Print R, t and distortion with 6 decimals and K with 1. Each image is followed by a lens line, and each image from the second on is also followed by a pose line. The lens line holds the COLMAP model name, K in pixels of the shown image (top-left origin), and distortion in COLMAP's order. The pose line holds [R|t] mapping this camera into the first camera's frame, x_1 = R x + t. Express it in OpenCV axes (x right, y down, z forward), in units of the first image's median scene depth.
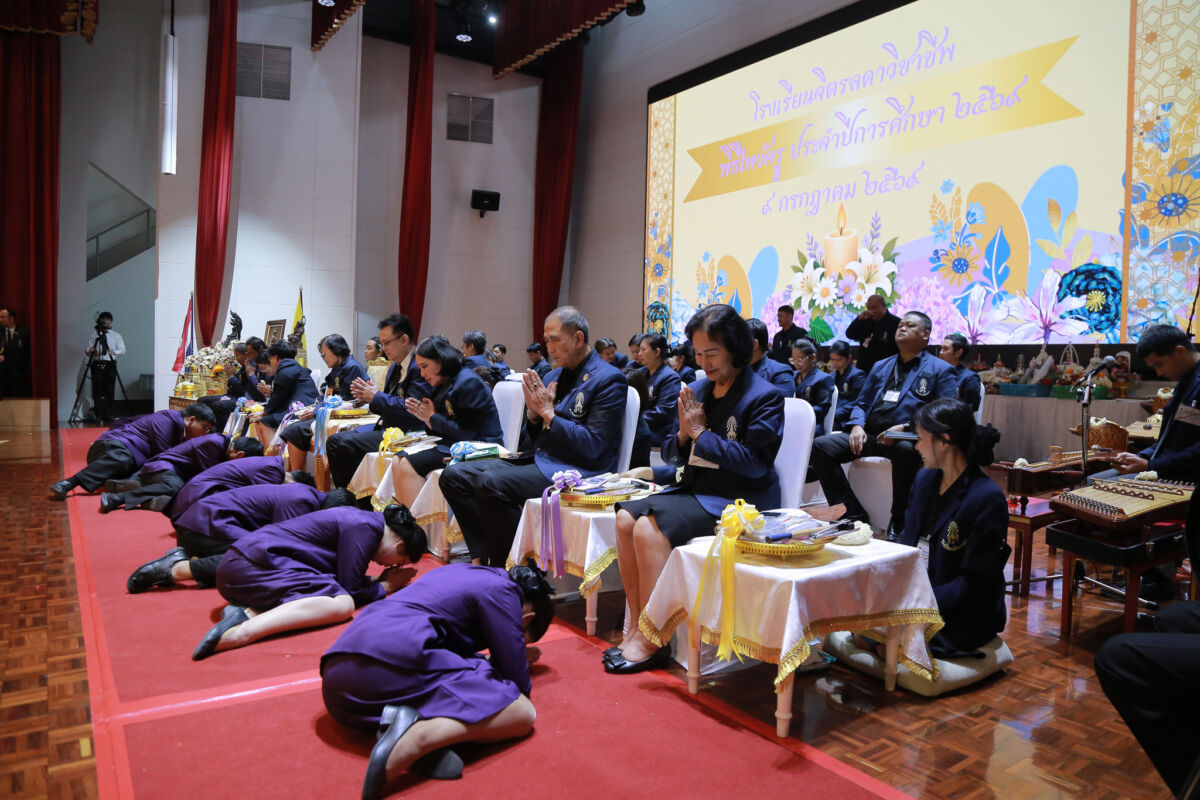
lens RADIAL K [[813.6, 0, 598.8], [0, 813.6, 400.5], [0, 0, 1]] dist [-0.119861, 0.064276]
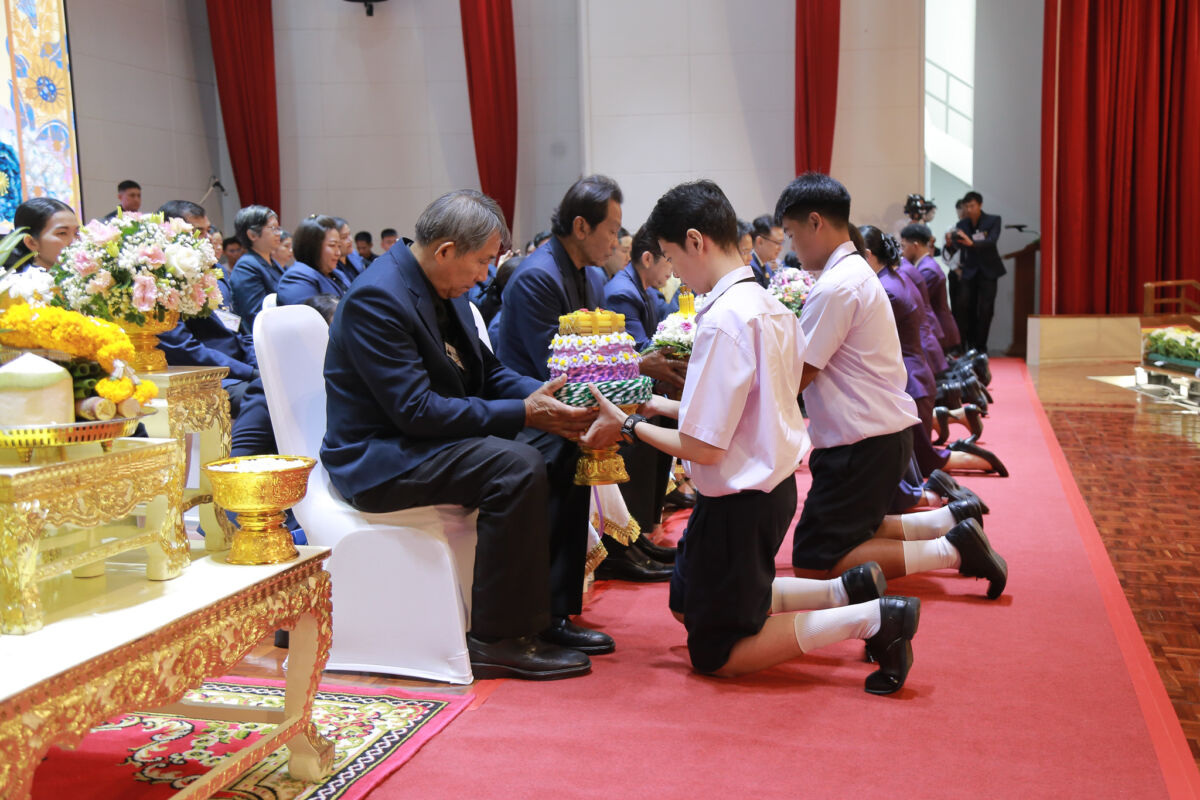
lens RADIAL K [[1291.9, 0, 618.2], [0, 1291.9, 394.3], [0, 0, 1]] dist [0.074173, 0.000000]
pose [[-0.641466, -0.081228, 0.762839, -0.776101], [0.044611, 0.988746, 0.142795, -0.064378], [-0.765853, 0.125629, -0.630623, 1.214385]]
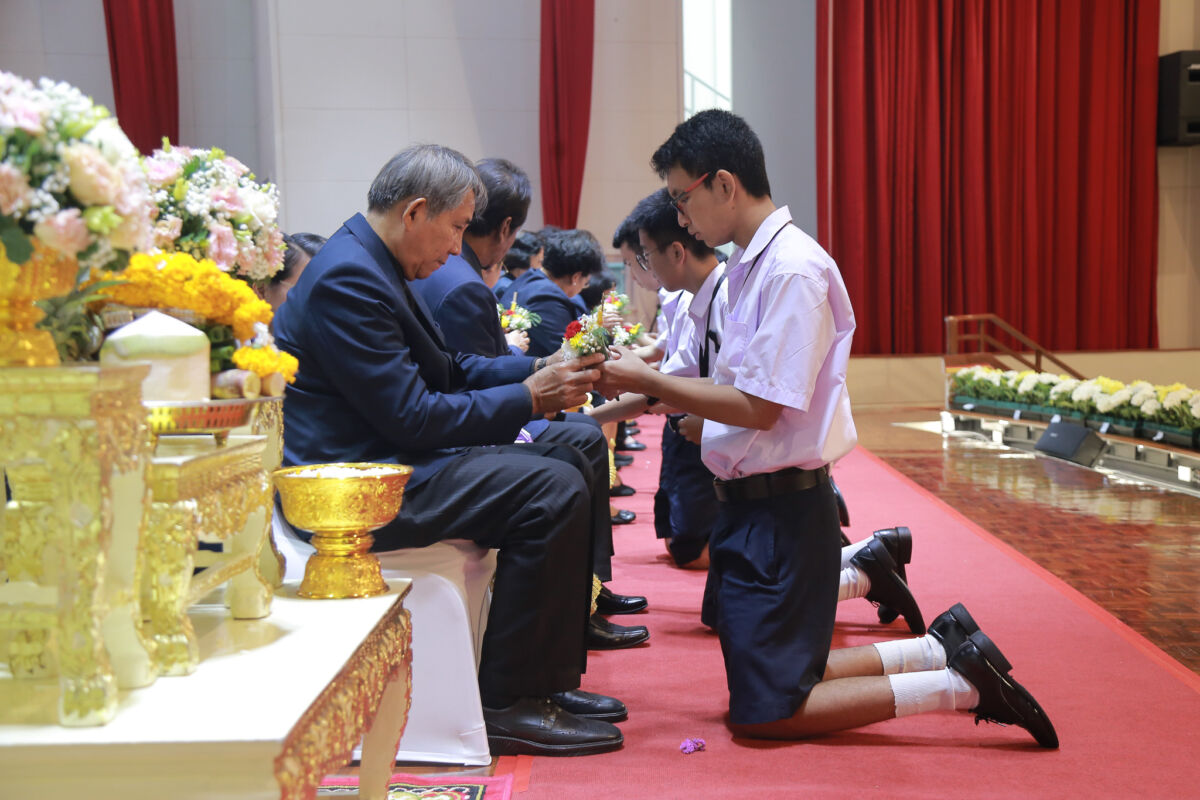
lens RADIAL K [[1581.9, 0, 602.0], [0, 1581.9, 397.4], [0, 0, 1]] dist [0.161034, 0.000000]
pose [[-0.797868, -0.038661, 0.601591, -0.719640], [0.032338, 0.993760, 0.106753, -0.054288], [-0.601964, 0.104629, -0.791639, 1.274015]]
